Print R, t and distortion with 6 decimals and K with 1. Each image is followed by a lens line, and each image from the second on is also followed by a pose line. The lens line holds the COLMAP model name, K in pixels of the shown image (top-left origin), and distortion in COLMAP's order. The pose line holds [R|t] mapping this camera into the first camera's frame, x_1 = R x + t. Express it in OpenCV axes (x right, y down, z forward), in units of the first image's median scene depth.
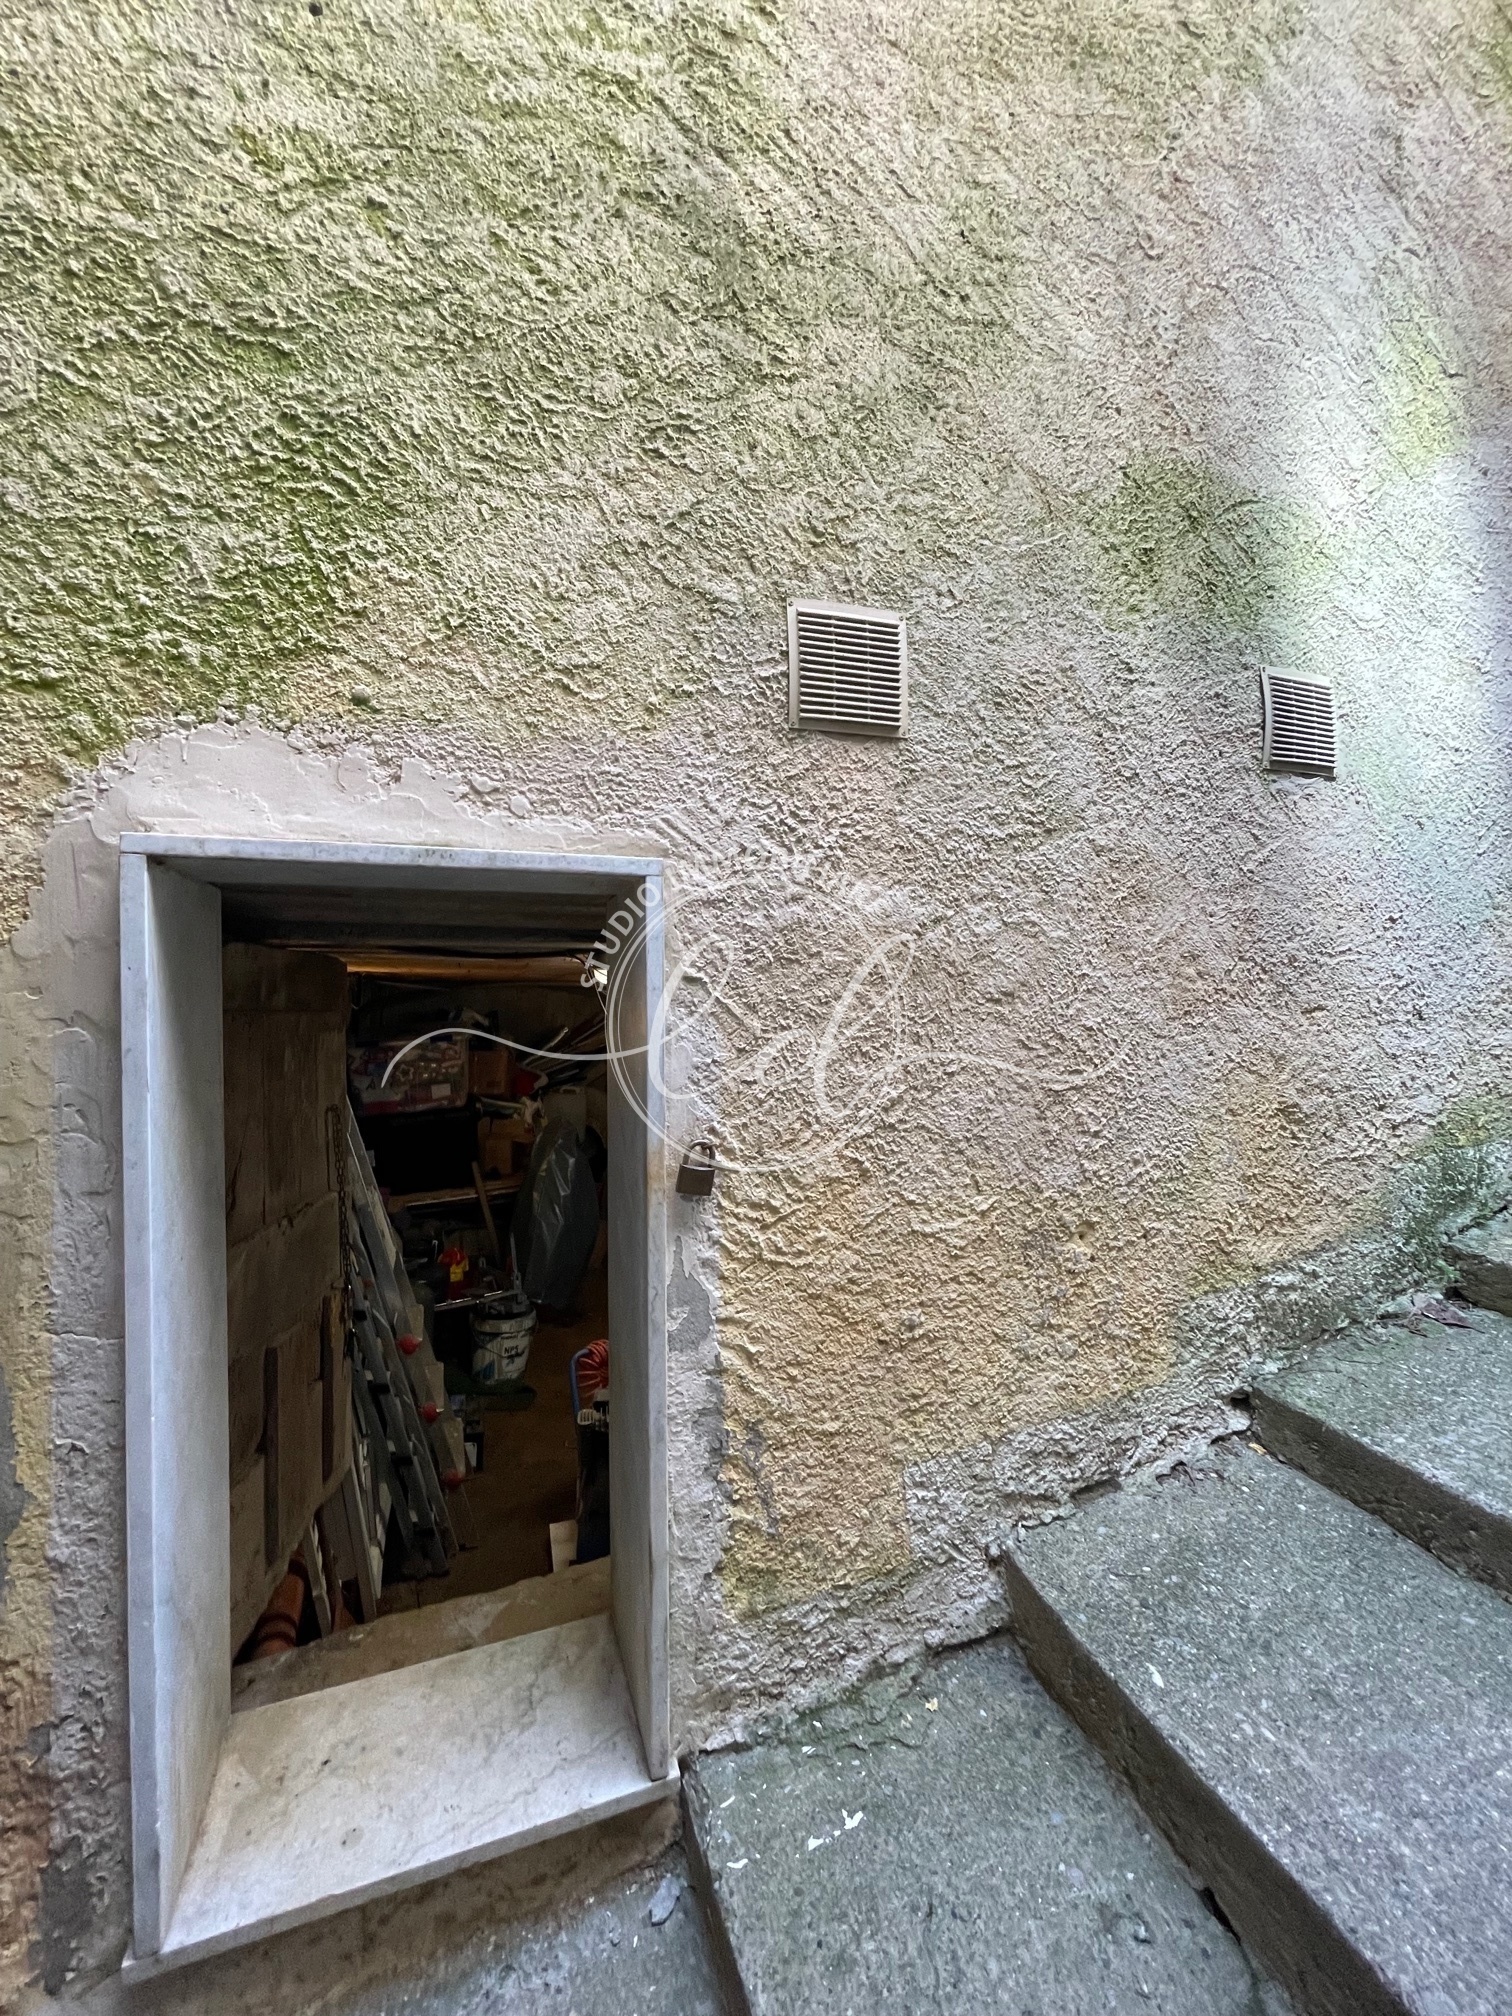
lens RADIAL K [[817.5, 0, 747.9], [0, 817.5, 1005.4], [0, 0, 1]] dist [-0.003076, 0.001879]
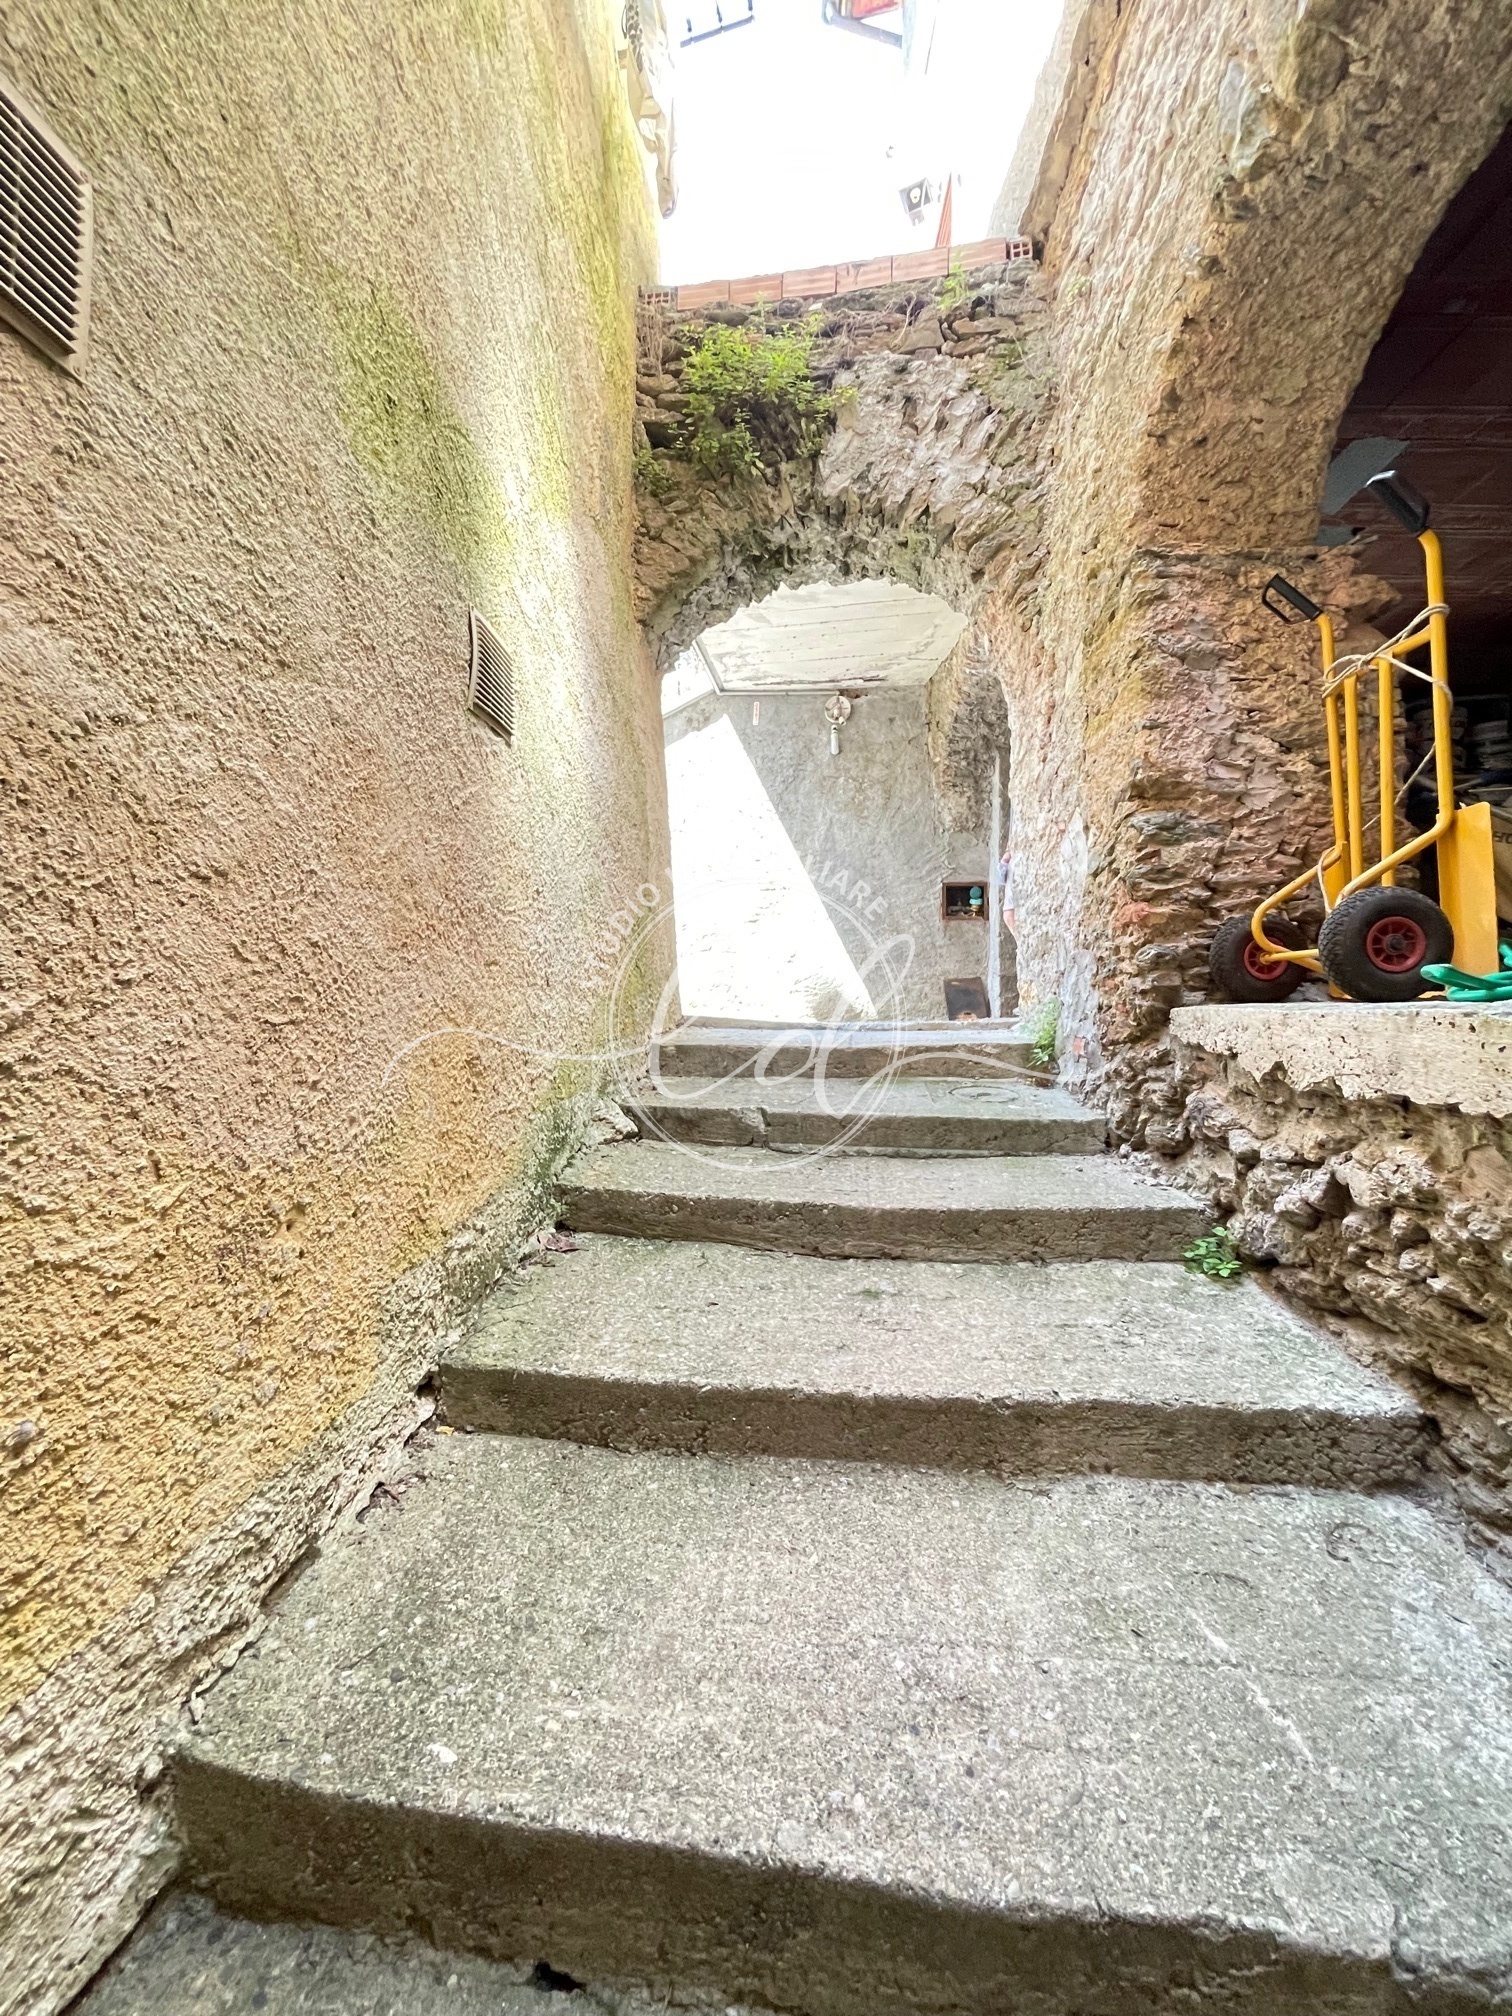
lens RADIAL K [[817.5, 0, 755.6], [0, 817.5, 1000.2], [0, 0, 1]] dist [-0.003076, 0.001879]
pose [[0.426663, 0.054510, 0.902767, -0.090279], [-0.006415, 0.998339, -0.057248, 0.123670], [-0.904388, 0.018634, 0.426304, 0.316958]]
